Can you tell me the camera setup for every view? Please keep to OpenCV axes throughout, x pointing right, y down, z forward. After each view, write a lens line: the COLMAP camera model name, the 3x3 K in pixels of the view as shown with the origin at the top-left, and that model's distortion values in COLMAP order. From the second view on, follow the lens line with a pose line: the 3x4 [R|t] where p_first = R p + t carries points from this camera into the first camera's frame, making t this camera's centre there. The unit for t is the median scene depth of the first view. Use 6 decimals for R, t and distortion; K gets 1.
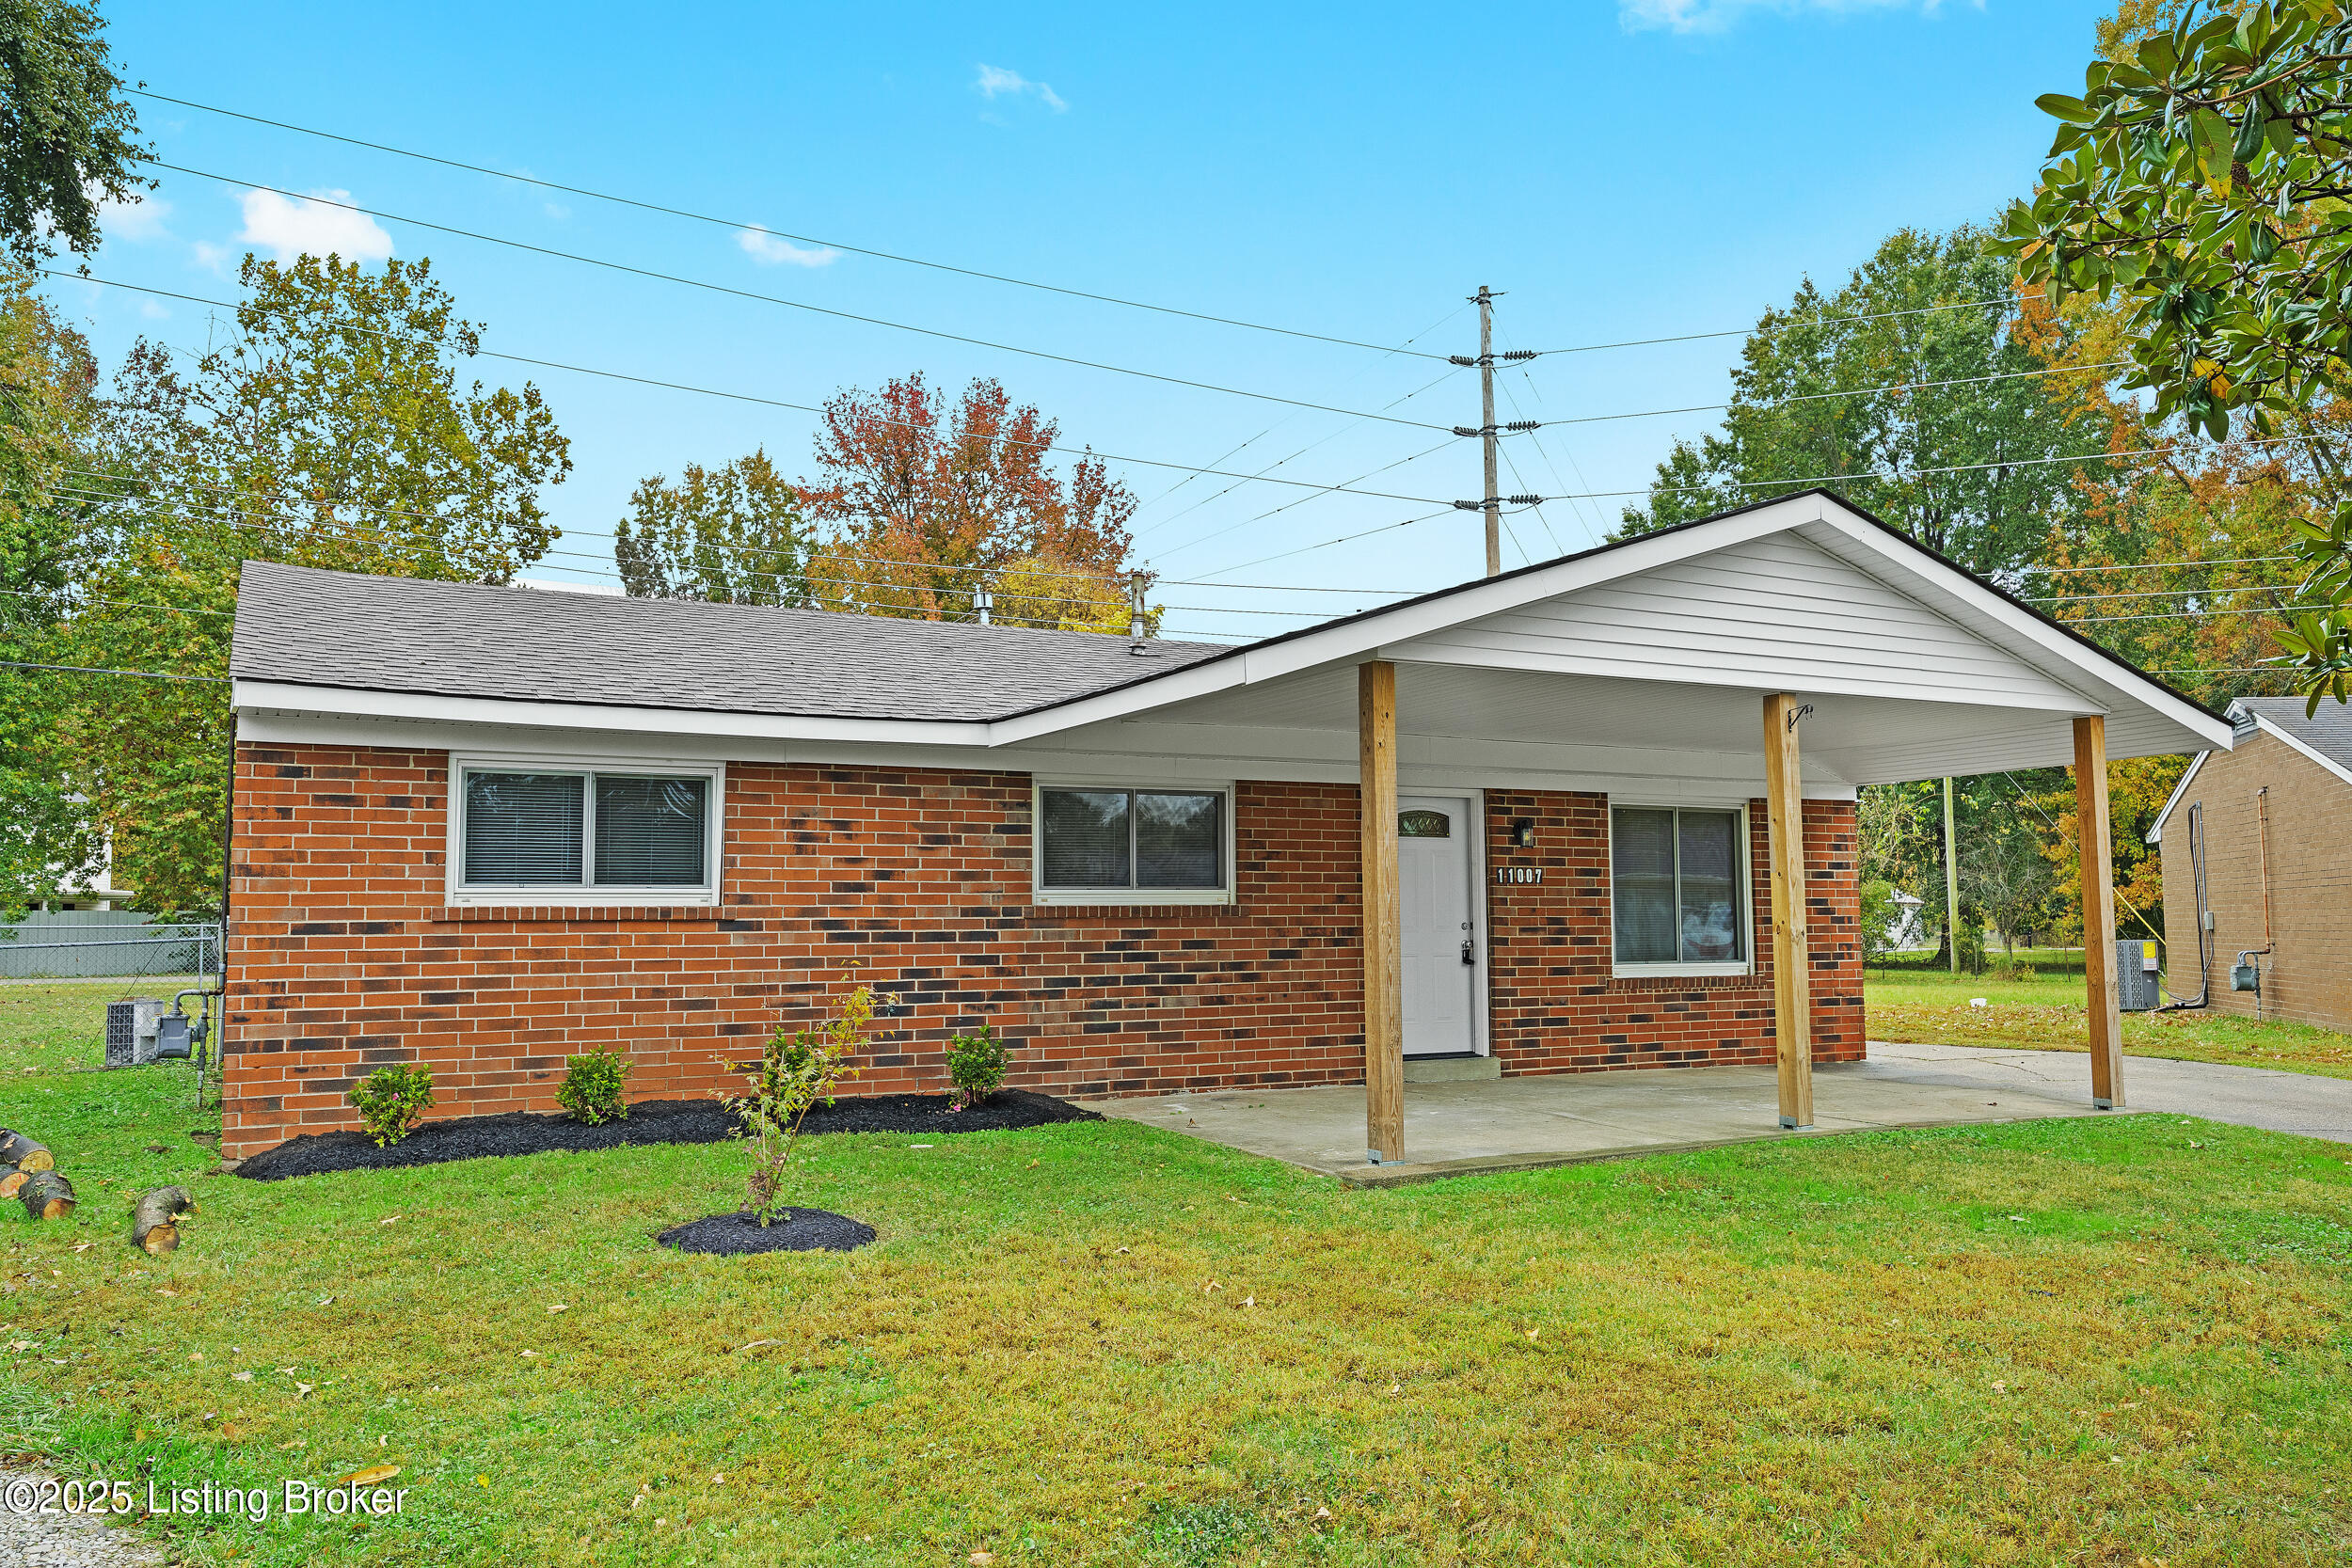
lens RADIAL K [[1842.8, 0, 1176.5], [0, 1842.8, 777.4], [0, 0, 1]] dist [-0.006318, -0.002925]
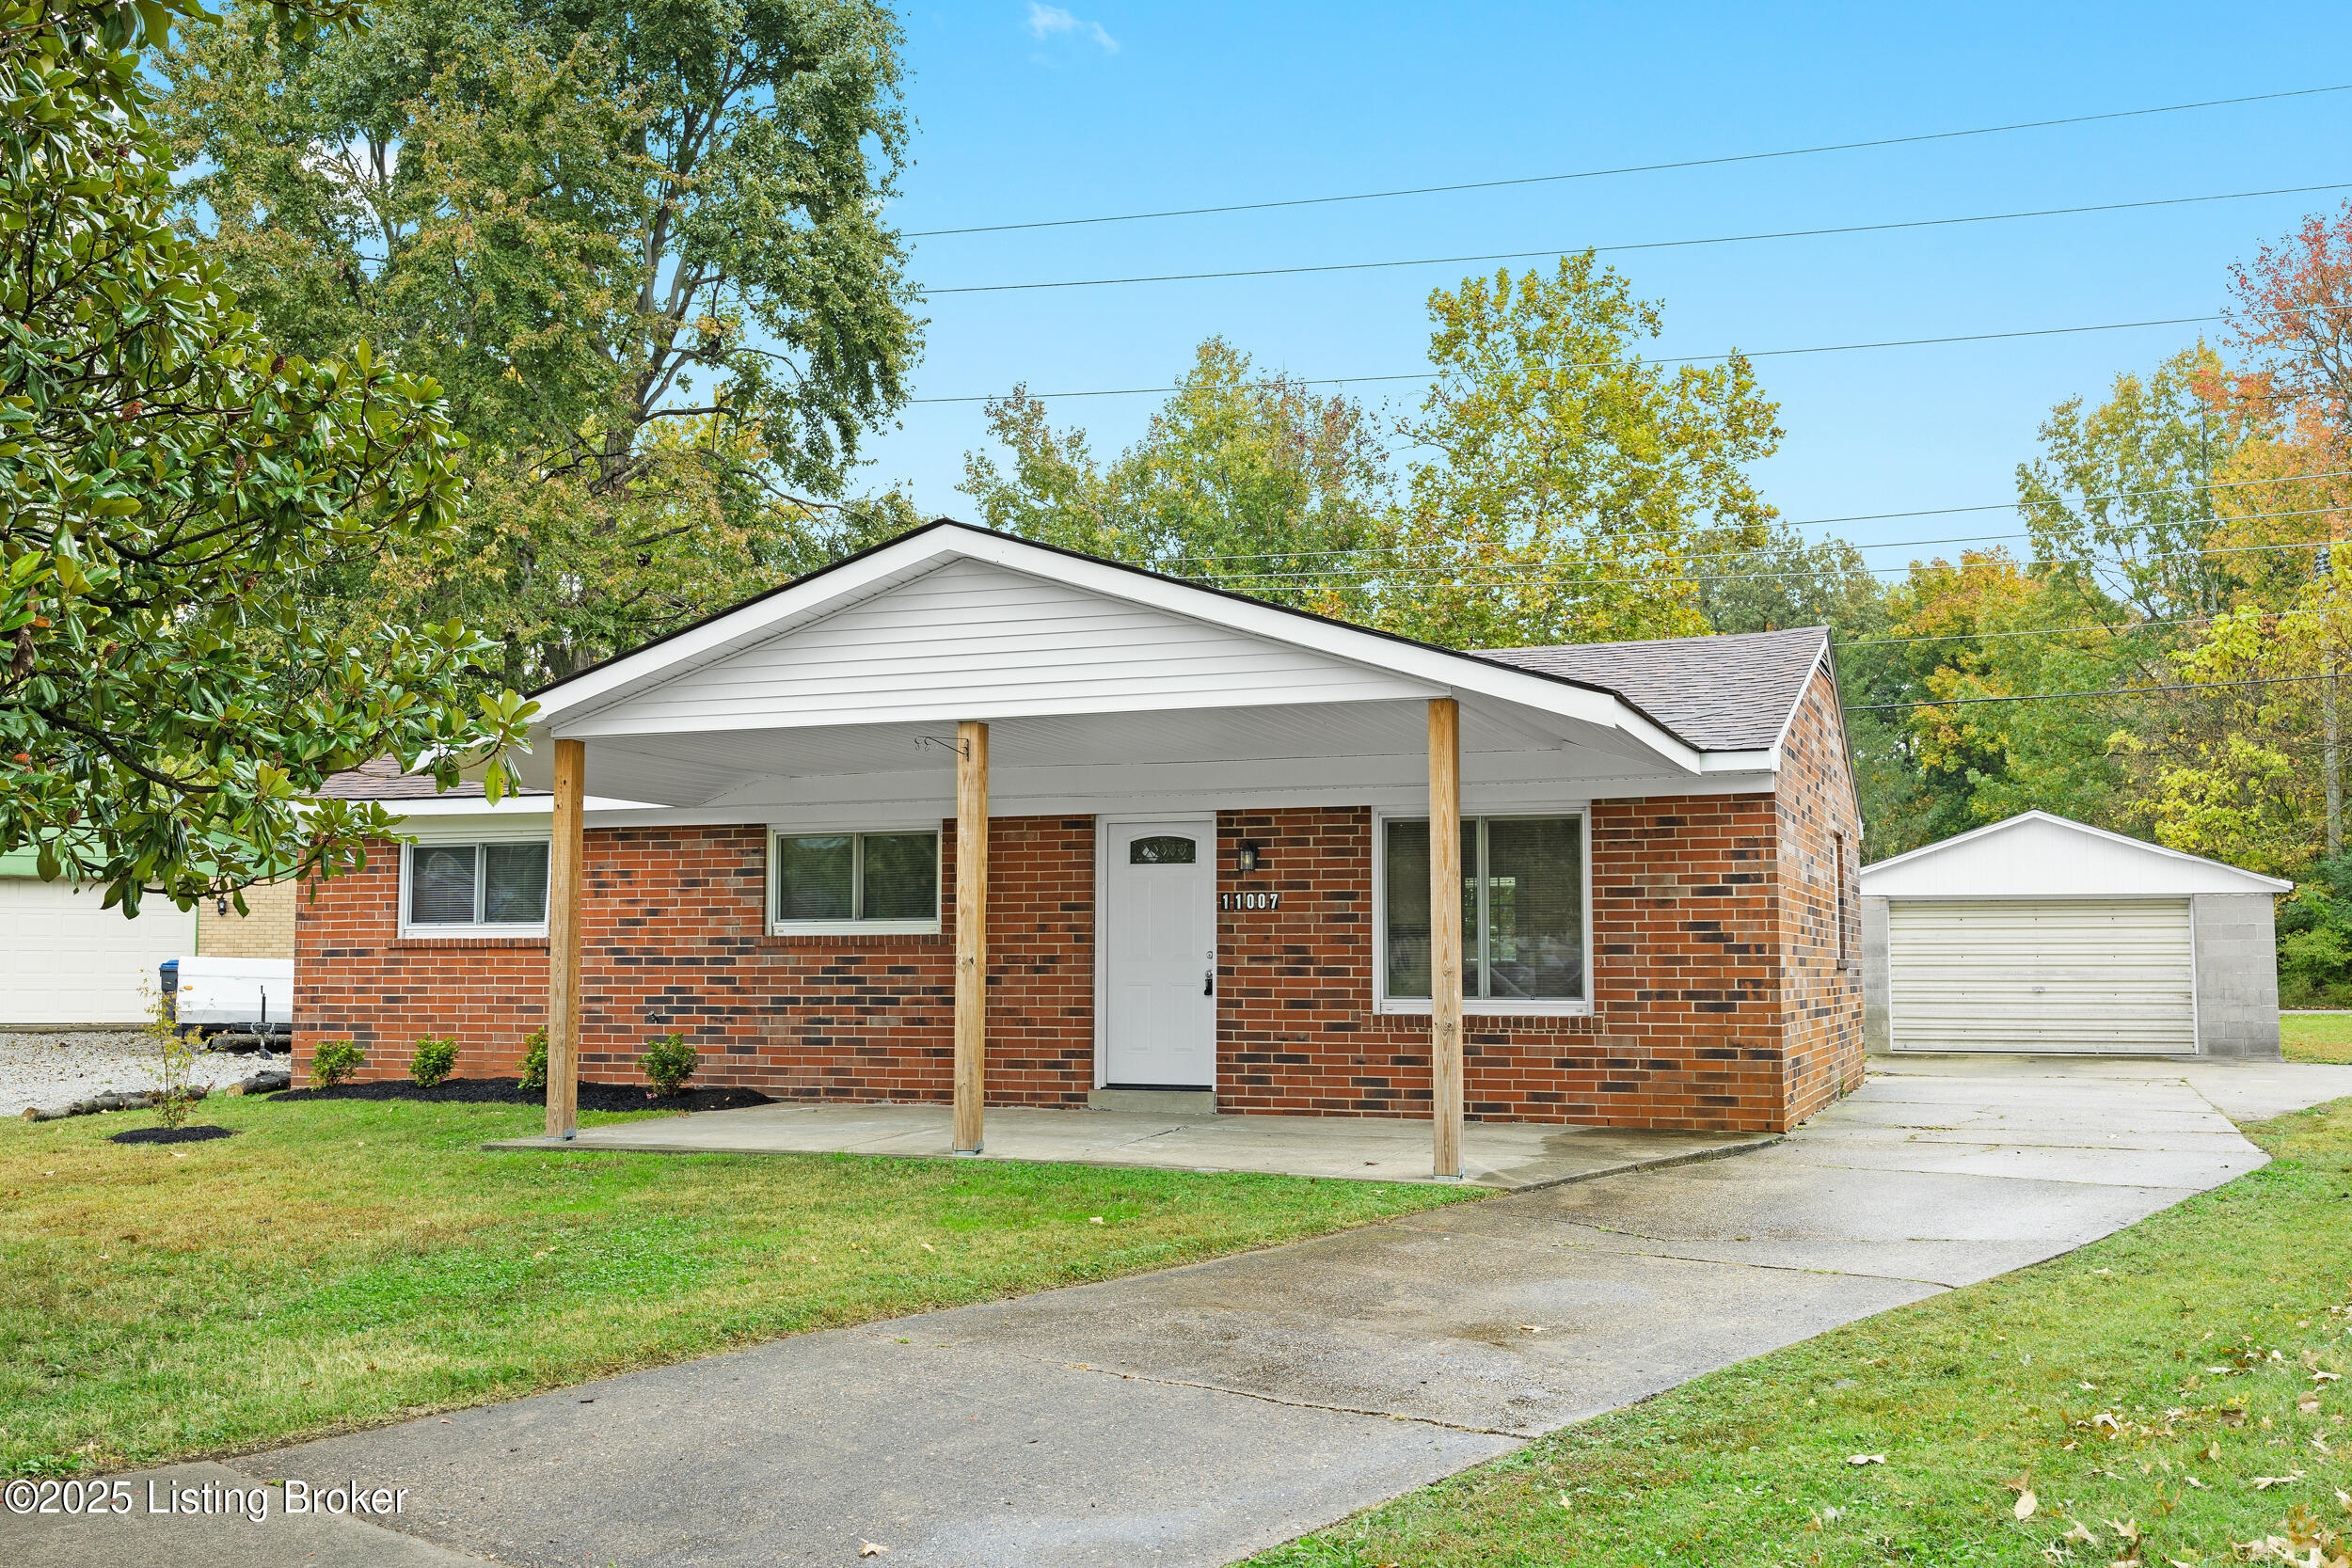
lens RADIAL K [[2352.6, 0, 1176.6], [0, 2352.6, 785.7], [0, 0, 1]] dist [-0.006514, 0.000000]
pose [[0.622551, -0.054295, -0.780694, 1.247596], [0.058628, 0.998023, -0.022658, 0.022227], [0.780380, -0.031665, 0.624503, 0.254473]]
